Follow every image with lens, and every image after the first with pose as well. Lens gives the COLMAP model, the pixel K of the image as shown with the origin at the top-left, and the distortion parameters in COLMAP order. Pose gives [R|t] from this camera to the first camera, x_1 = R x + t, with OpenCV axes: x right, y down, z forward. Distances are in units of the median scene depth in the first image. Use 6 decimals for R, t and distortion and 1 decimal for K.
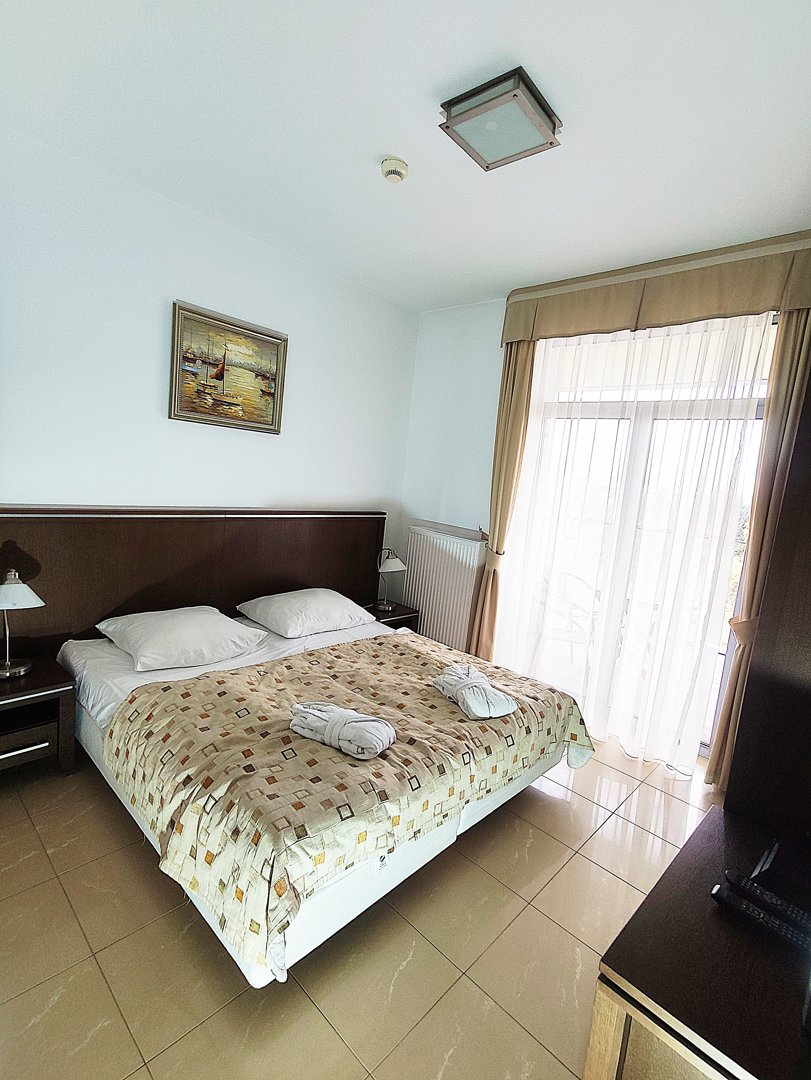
lens RADIAL K [[515.7, 0, 405.6], [0, 515.7, 542.3], [0, 0, 1]] dist [0.025488, -0.013039]
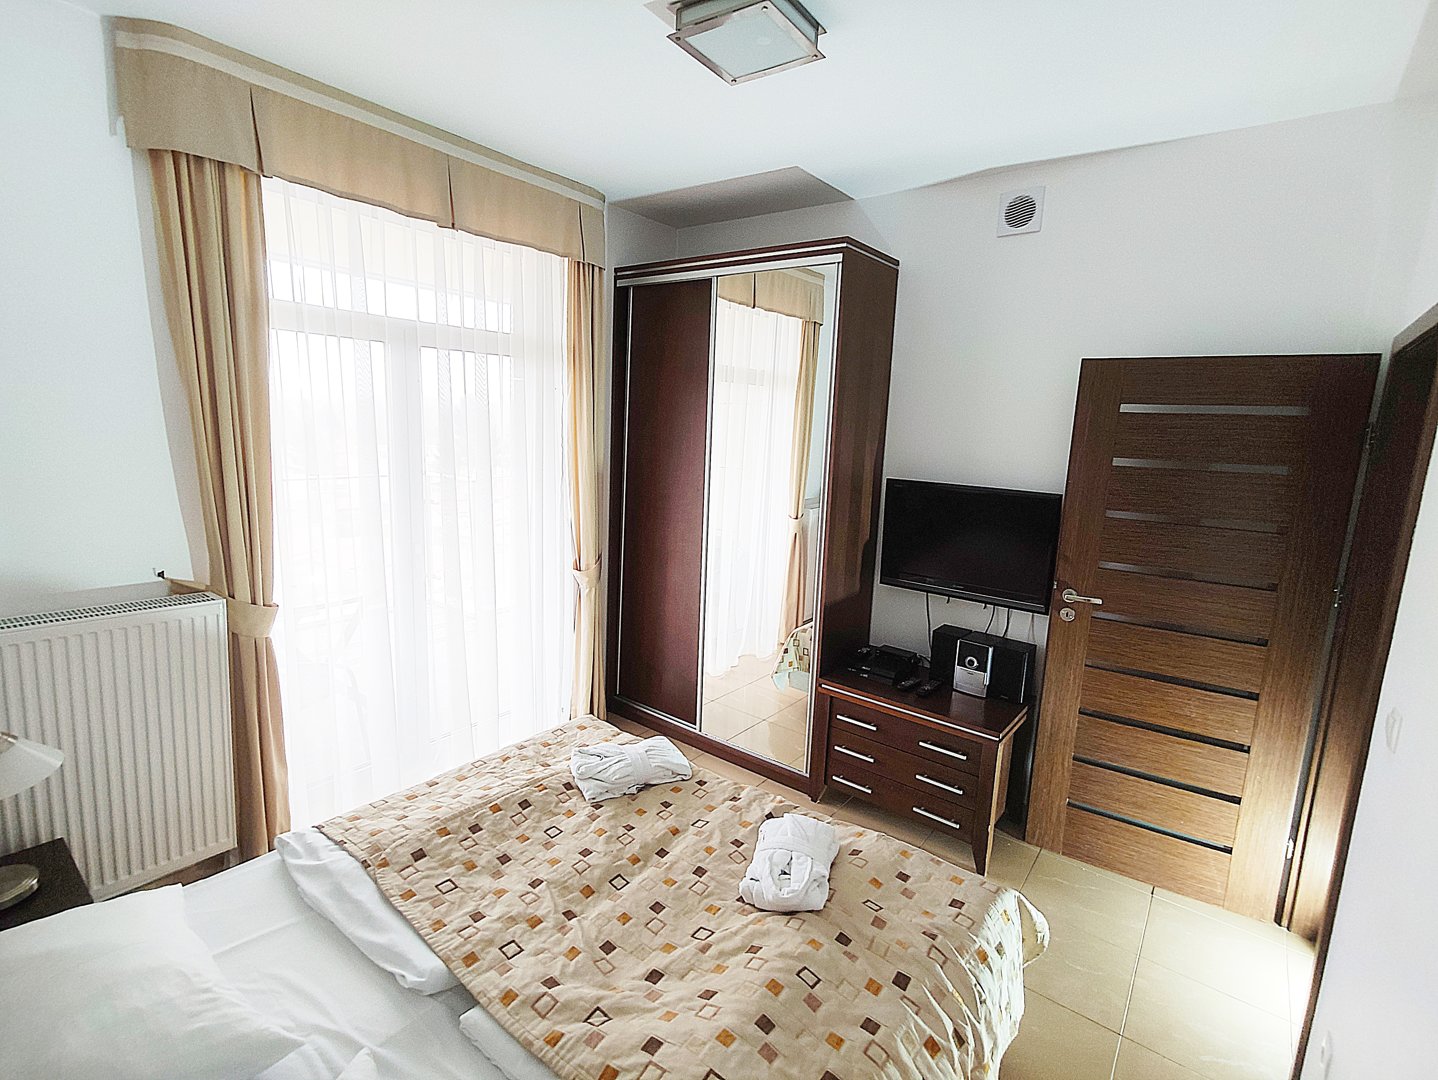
lens RADIAL K [[686.6, 0, 729.3], [0, 686.6, 537.1], [0, 0, 1]] dist [0.025488, -0.013039]
pose [[-0.095426, -0.261830, 0.960385, -0.624423], [0.100136, 0.957369, 0.270957, -0.227988], [-0.990387, 0.122025, -0.065140, 0.755685]]
